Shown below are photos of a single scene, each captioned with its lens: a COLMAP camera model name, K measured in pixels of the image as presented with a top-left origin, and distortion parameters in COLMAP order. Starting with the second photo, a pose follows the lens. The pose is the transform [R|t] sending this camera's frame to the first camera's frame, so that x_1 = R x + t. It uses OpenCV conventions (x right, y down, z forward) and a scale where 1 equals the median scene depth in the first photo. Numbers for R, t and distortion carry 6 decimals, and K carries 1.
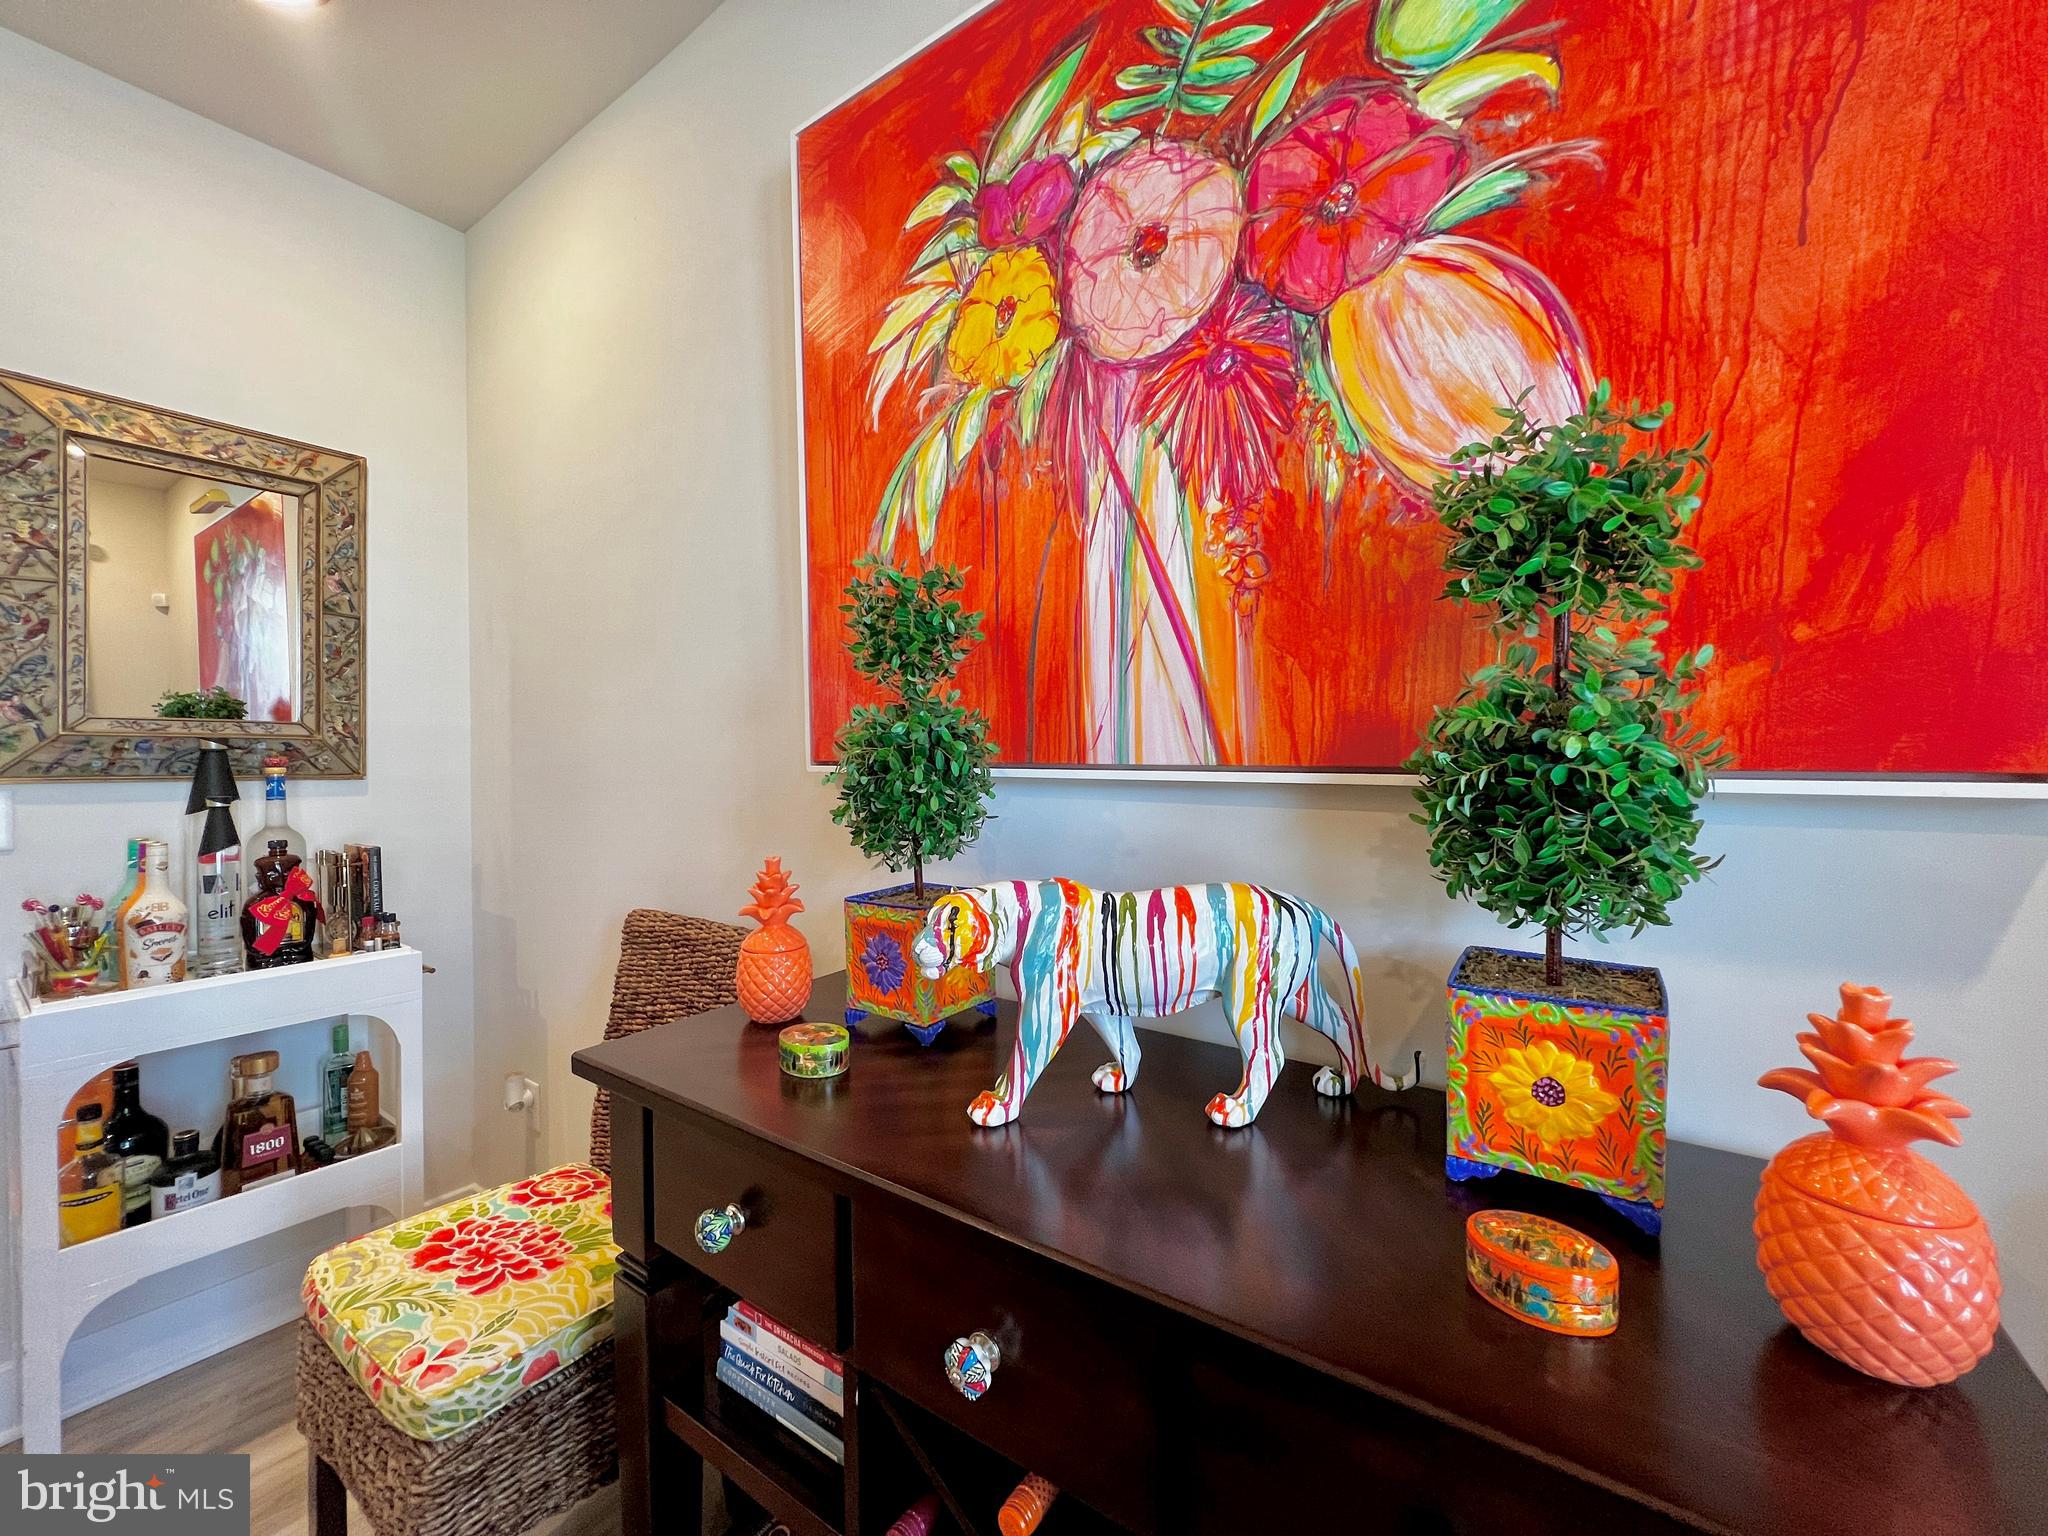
lens RADIAL K [[820.6, 0, 1019.8], [0, 820.6, 760.7], [0, 0, 1]] dist [-0.002002, 0.000288]
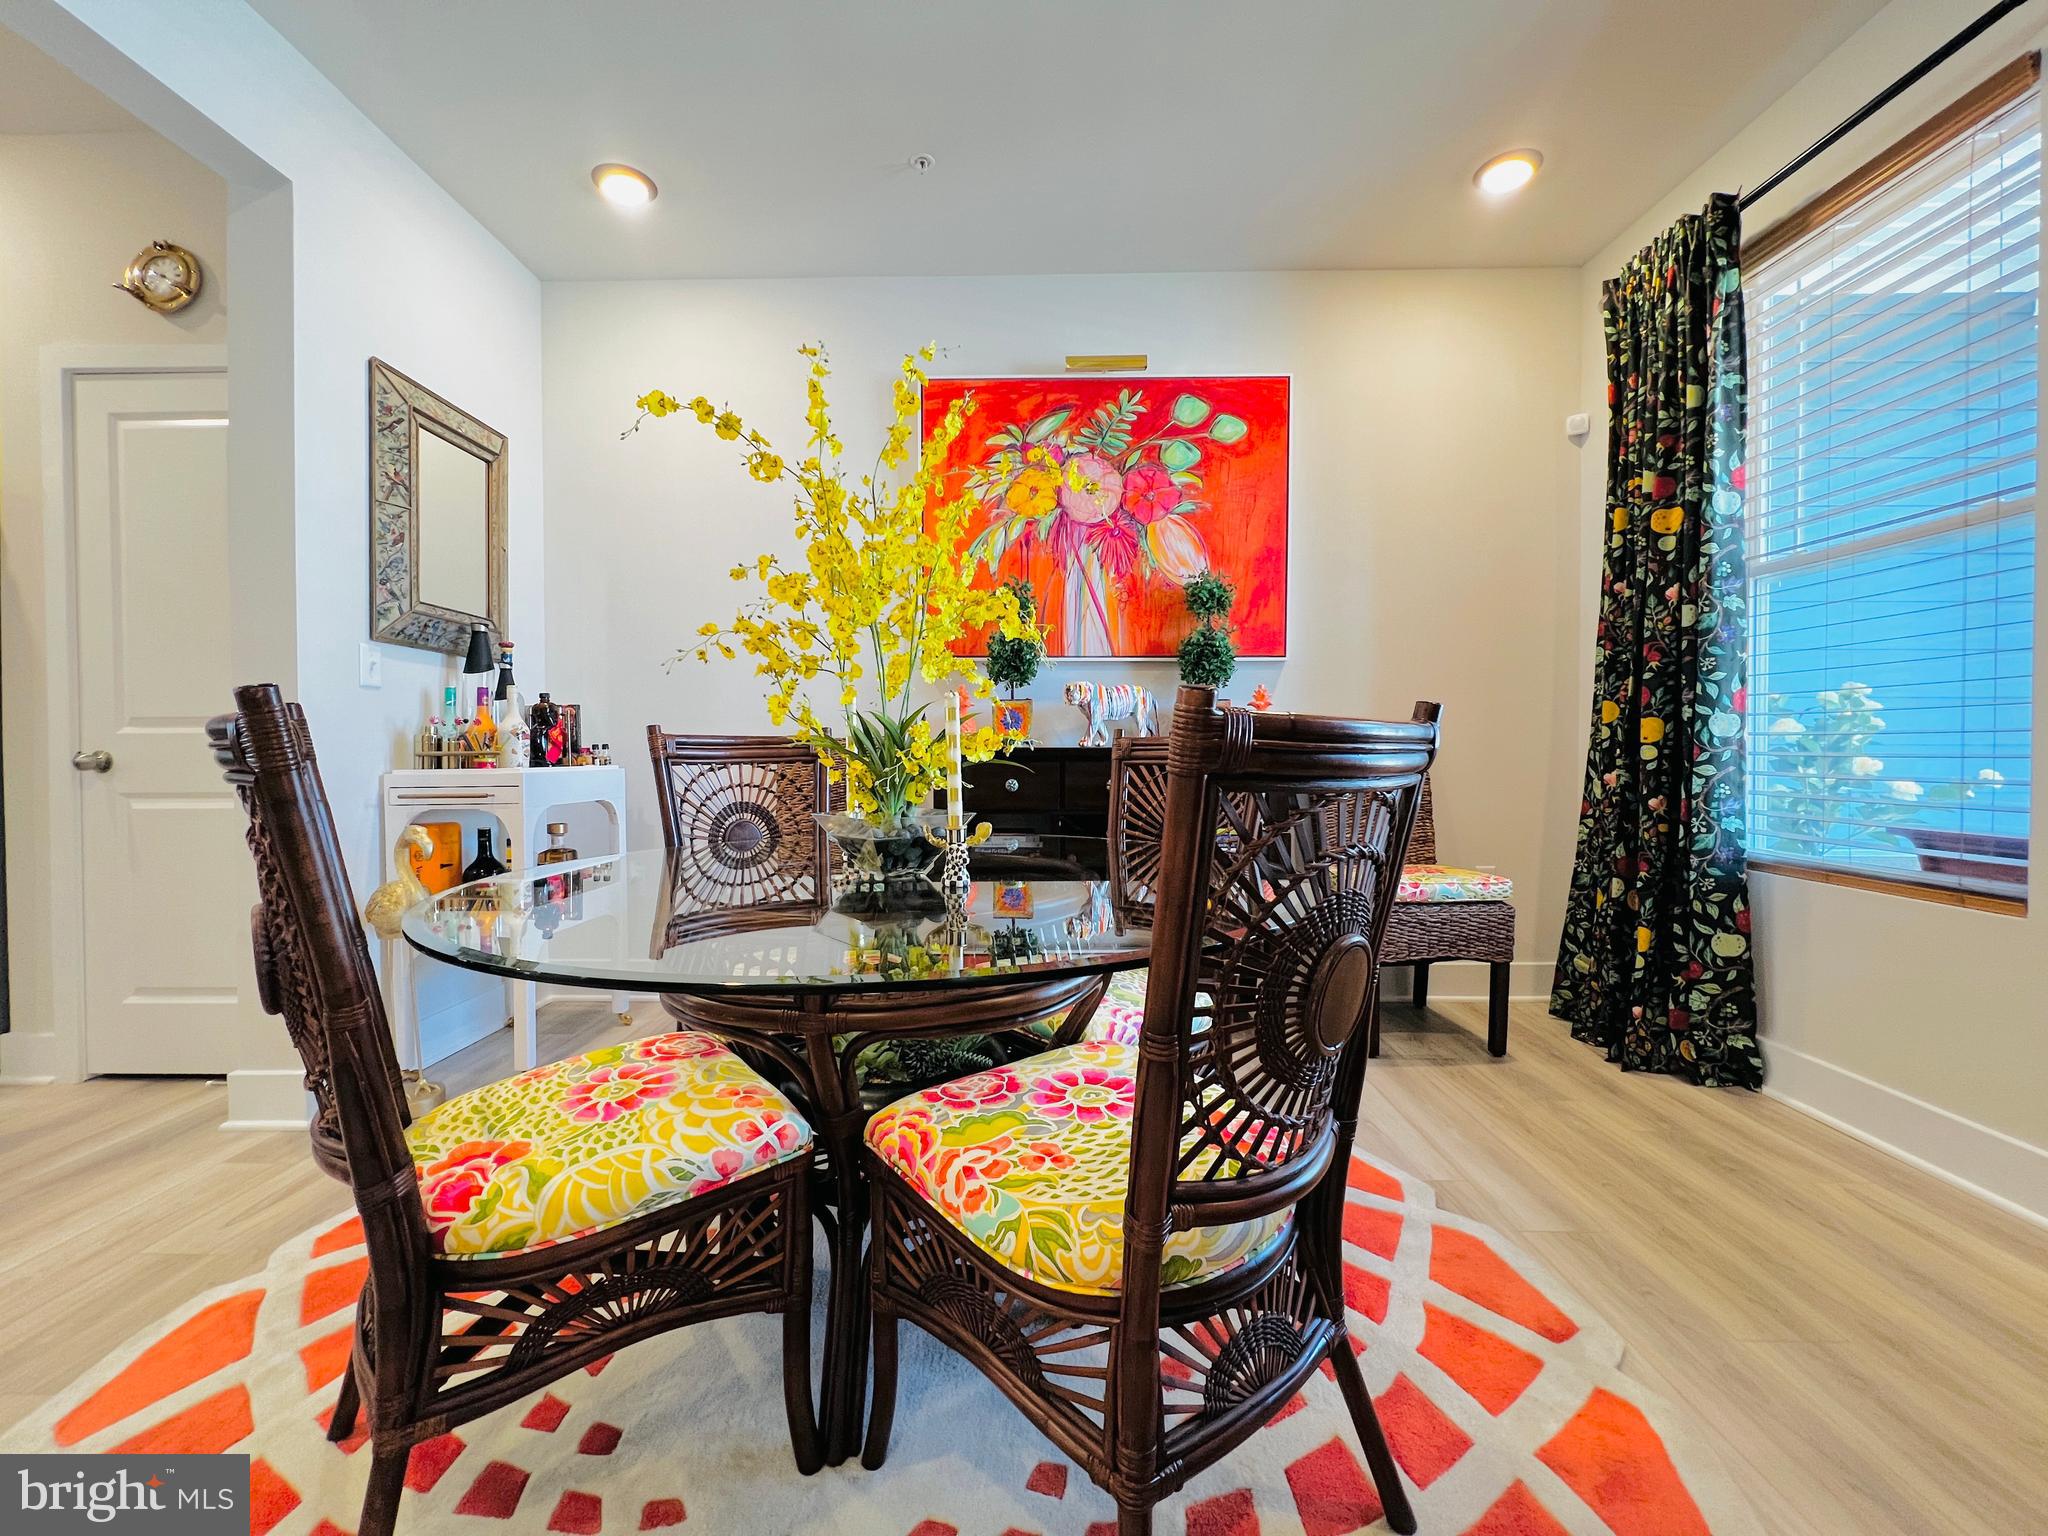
lens RADIAL K [[820.6, 0, 1019.8], [0, 820.6, 760.7], [0, 0, 1]] dist [-0.002002, 0.000288]
pose [[0.823122, -0.006827, 0.567823, -1.704671], [0.003822, 0.999972, 0.006483, 0.356426], [-0.567851, -0.003166, 0.823125, -1.304164]]
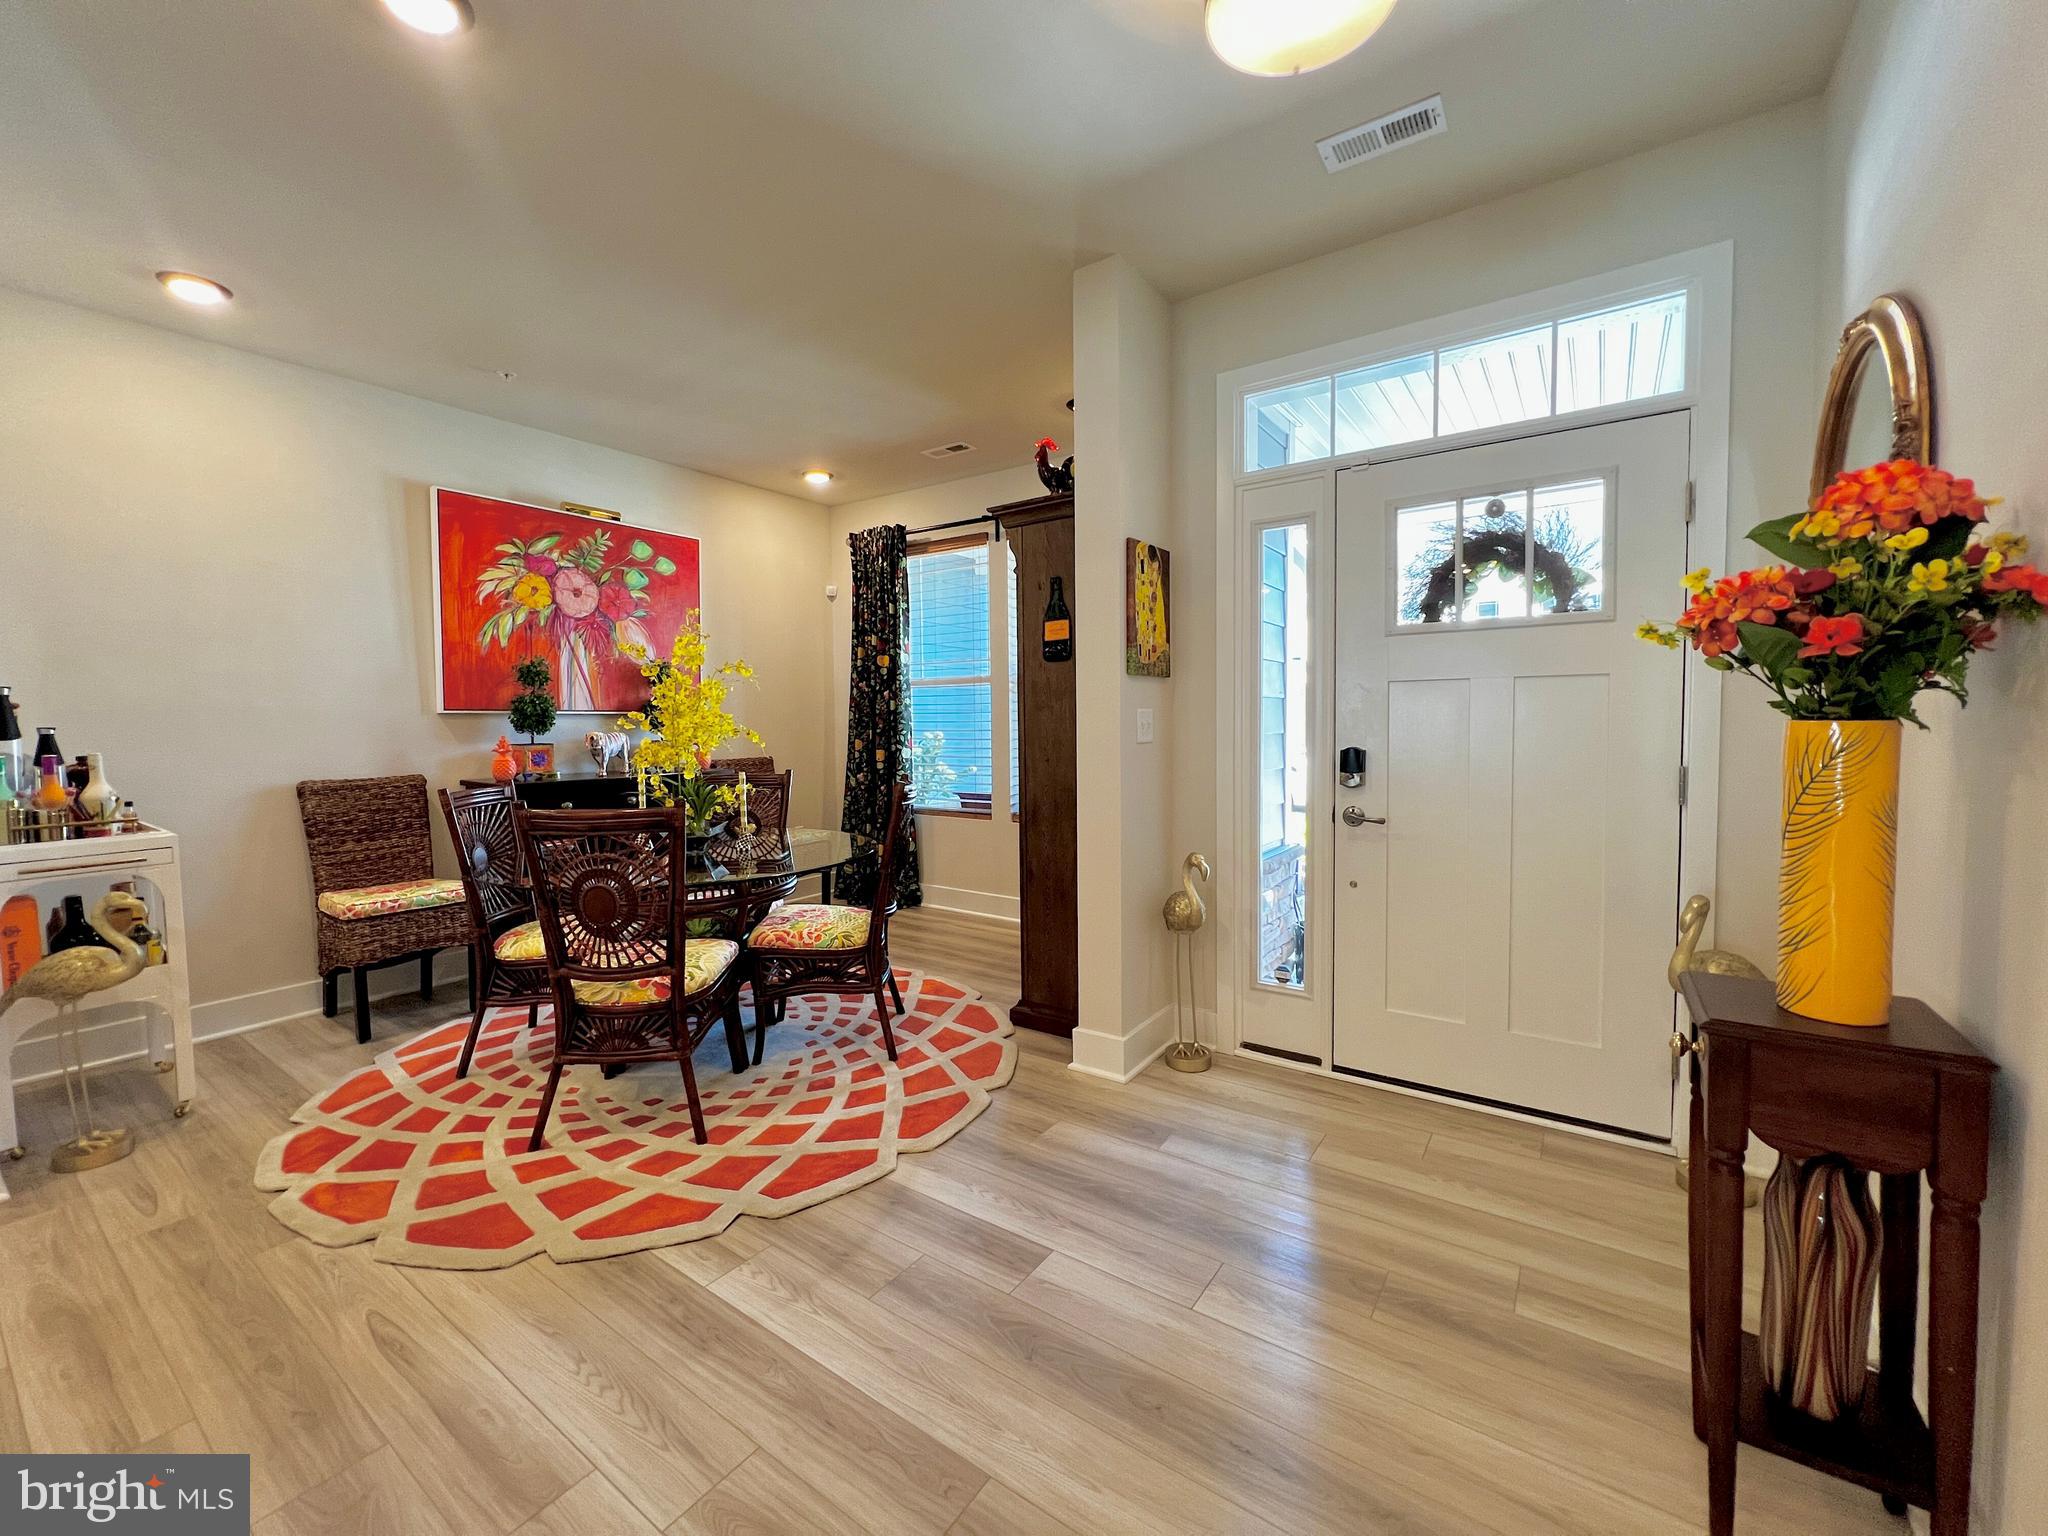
lens RADIAL K [[820.6, 0, 1019.8], [0, 820.6, 760.7], [0, 0, 1]] dist [-0.002002, 0.000288]
pose [[-0.008879, -0.046138, 0.998896, -4.019481], [0.018040, 0.998765, 0.046292, 0.107425], [-0.999798, 0.018431, -0.008036, -1.240468]]
